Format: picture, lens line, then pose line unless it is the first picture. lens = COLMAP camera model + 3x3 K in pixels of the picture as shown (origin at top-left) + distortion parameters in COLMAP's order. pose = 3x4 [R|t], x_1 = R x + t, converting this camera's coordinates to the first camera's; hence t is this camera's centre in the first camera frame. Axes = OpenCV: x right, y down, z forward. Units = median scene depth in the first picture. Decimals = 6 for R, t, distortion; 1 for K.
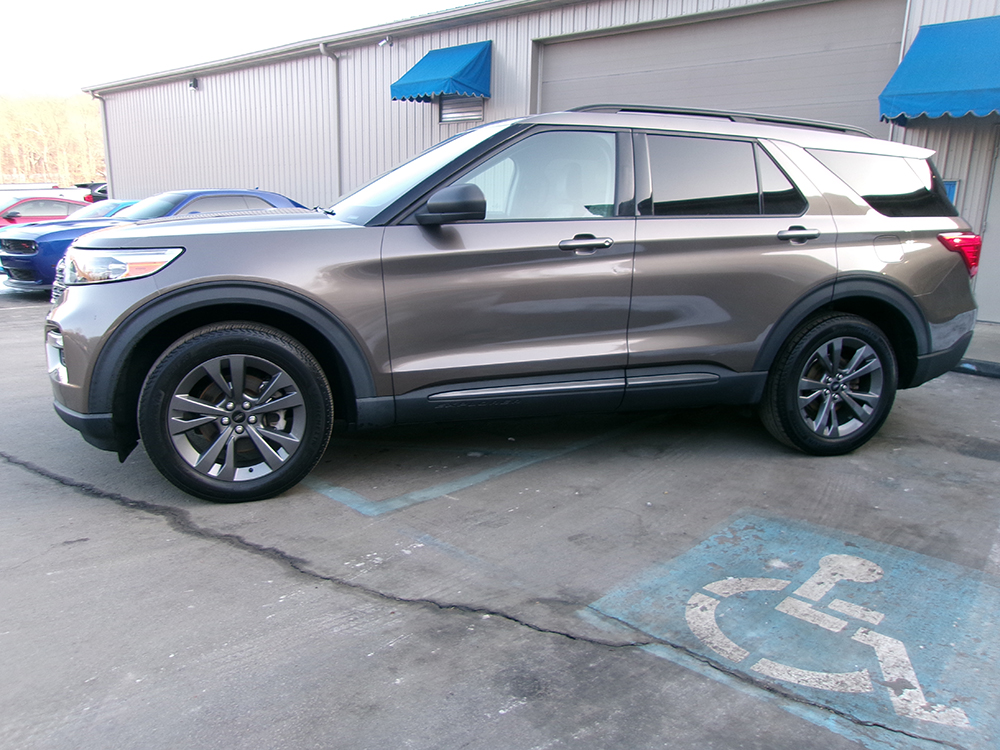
lens RADIAL K [[776.6, 0, 500.0], [0, 776.6, 375.0], [0, 0, 1]] dist [-0.014252, 0.032851]
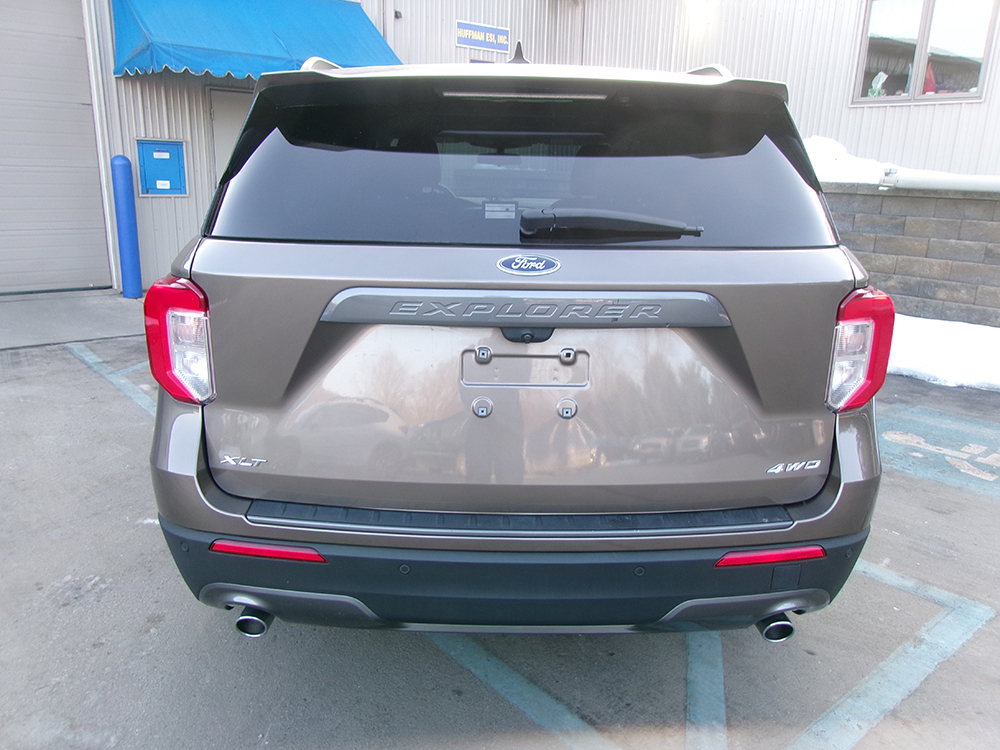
lens RADIAL K [[776.6, 0, 500.0], [0, 776.6, 375.0], [0, 0, 1]] dist [-0.014252, 0.032851]
pose [[0.107689, -0.272704, 0.956052, -0.340443], [0.198295, 0.948214, 0.248132, -0.130252], [-0.974208, 0.162859, 0.156188, 0.489511]]
